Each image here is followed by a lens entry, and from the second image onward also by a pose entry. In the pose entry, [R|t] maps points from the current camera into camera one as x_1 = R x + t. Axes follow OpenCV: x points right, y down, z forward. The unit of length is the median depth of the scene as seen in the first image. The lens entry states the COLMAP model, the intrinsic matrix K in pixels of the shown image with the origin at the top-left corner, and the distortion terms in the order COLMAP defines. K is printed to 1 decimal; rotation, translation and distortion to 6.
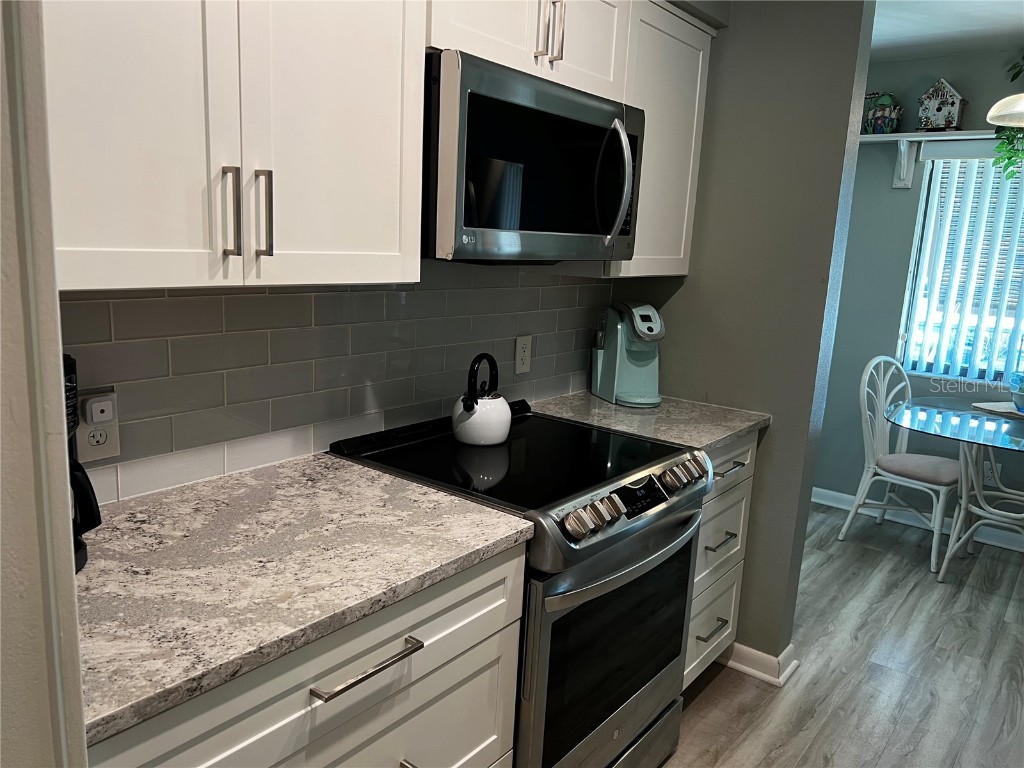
lens RADIAL K [[779.7, 0, 512.0], [0, 779.7, 384.0], [0, 0, 1]] dist [0.076187, -0.105884]
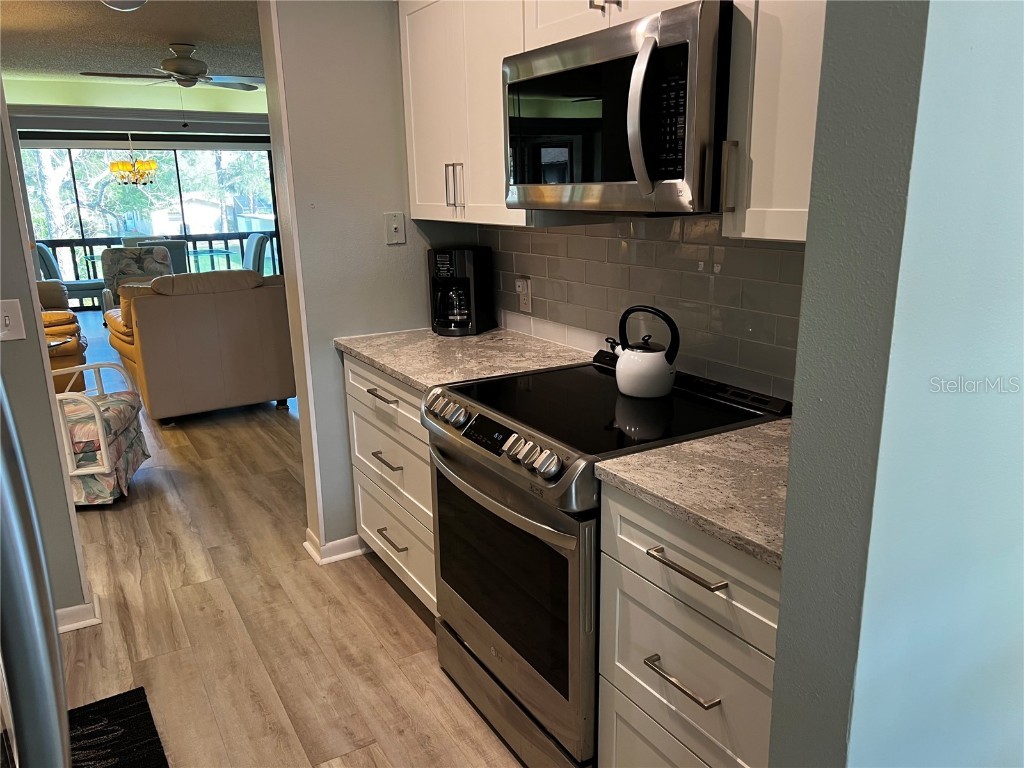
lens RADIAL K [[766.9, 0, 532.4], [0, 766.9, 391.8], [0, 0, 1]] dist [0.033340, -0.048281]
pose [[-0.345859, 0.190304, -0.918785, 0.895031], [-0.193791, 0.943615, 0.268395, -0.164186], [0.918056, 0.270879, -0.289478, 1.111639]]
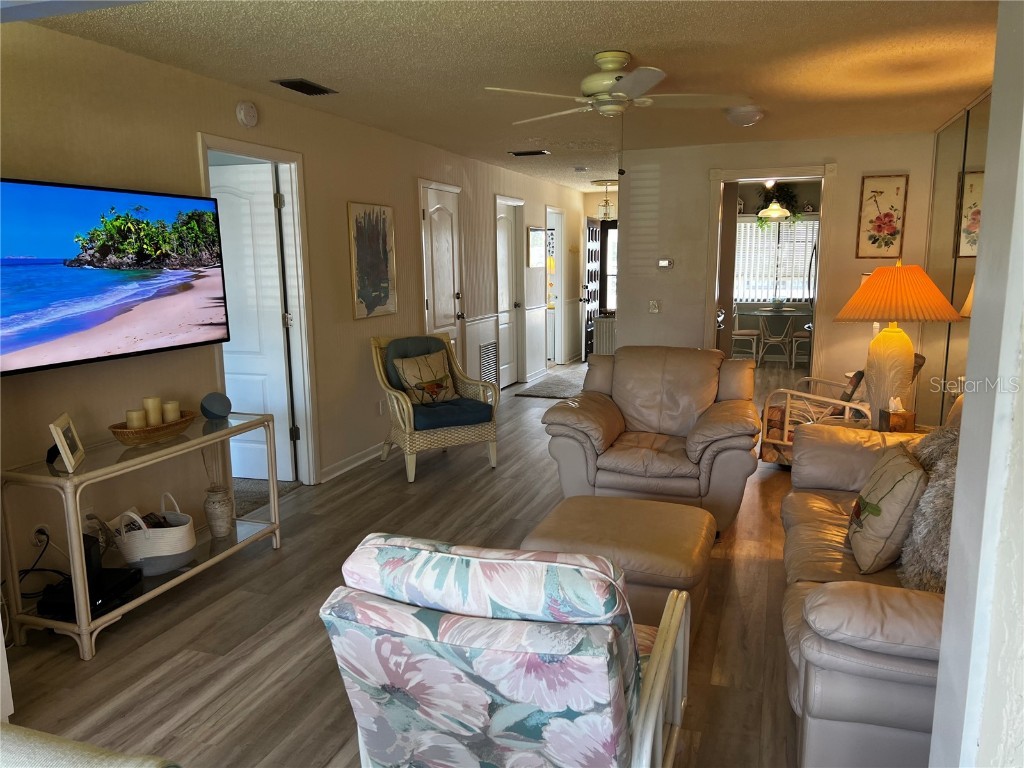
lens RADIAL K [[771.6, 0, 515.4], [0, 771.6, 385.7], [0, 0, 1]] dist [0.072774, -0.097694]
pose [[0.944738, -0.116718, 0.306344, -1.924509], [0.124660, 0.992179, -0.006417, 0.350877], [-0.303199, 0.044252, 0.951899, -2.358214]]
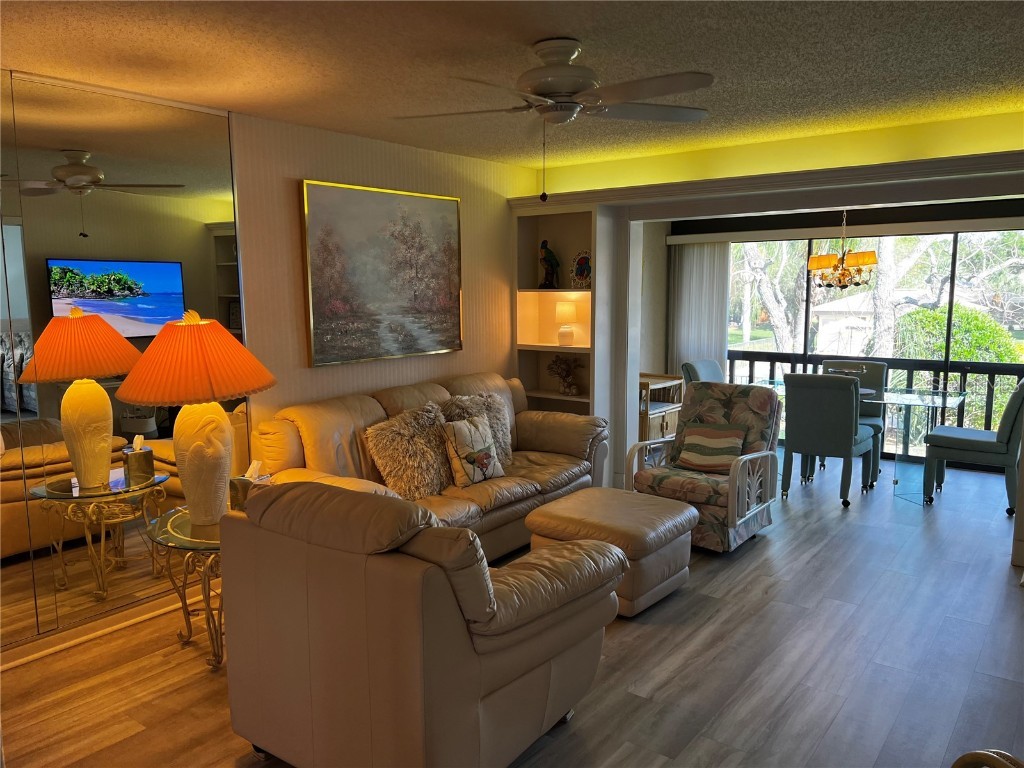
lens RADIAL K [[777.1, 0, 516.9], [0, 777.1, 381.3], [0, 0, 1]] dist [0.131056, -0.162689]
pose [[-0.998629, -0.048821, -0.018906, -1.081196], [-0.052302, 0.946341, 0.318910, -0.218776], [0.002322, 0.319461, -0.947597, 0.510913]]
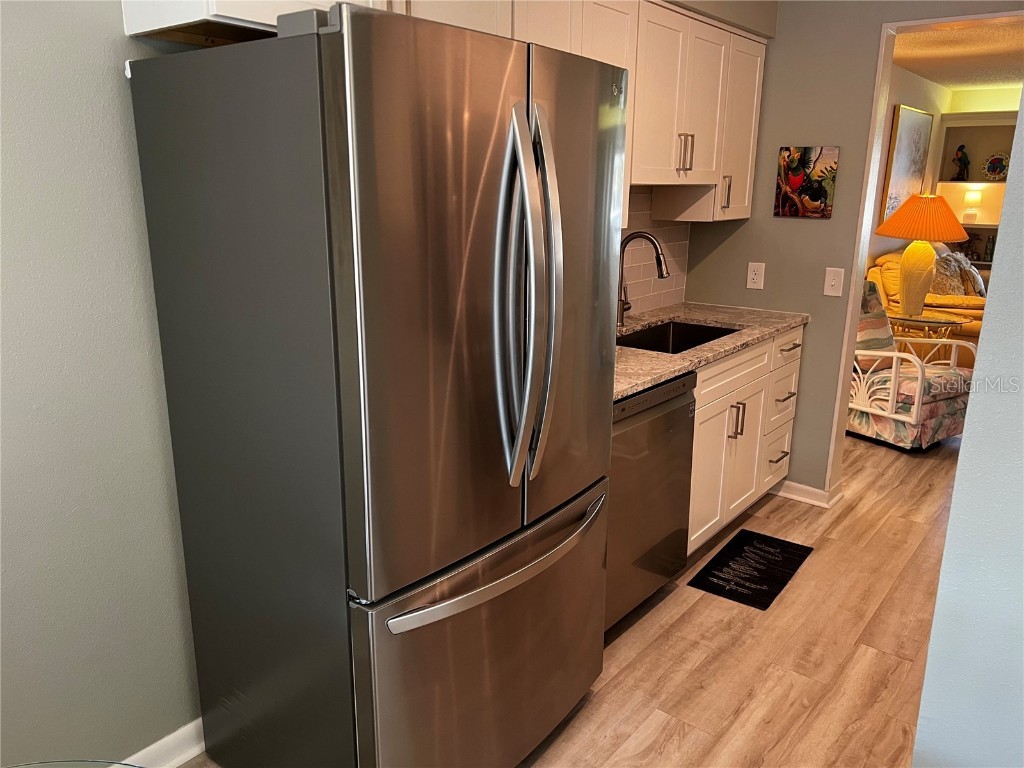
lens RADIAL K [[777.7, 0, 512.0], [0, 777.7, 384.0], [0, 0, 1]] dist [0.028692, -0.005278]
pose [[-0.997478, -0.070701, -0.006203, 0.799979], [-0.066206, 0.895439, 0.440234, -0.304808], [-0.025571, 0.439534, -0.897862, 1.649438]]
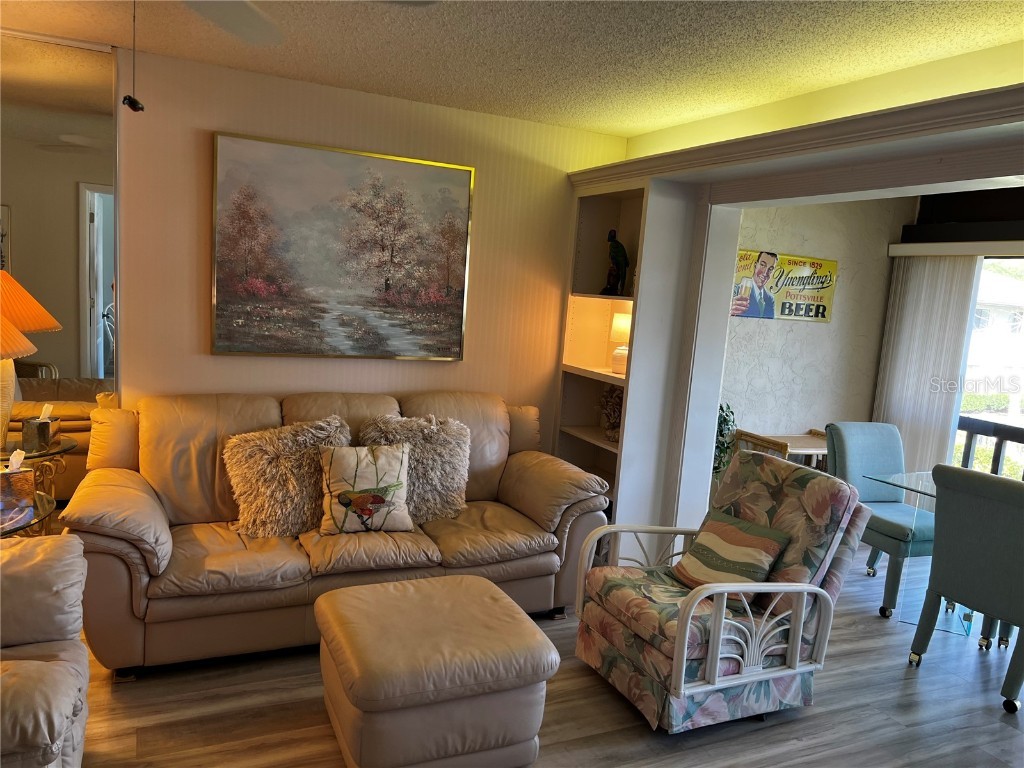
lens RADIAL K [[779.7, 0, 512.0], [0, 779.7, 384.0], [0, 0, 1]] dist [0.076187, -0.105884]
pose [[-0.882261, -0.180615, 0.434735, -1.897984], [-0.034086, 0.945557, 0.323666, -0.098583], [-0.469526, 0.270739, -0.840384, -0.249127]]
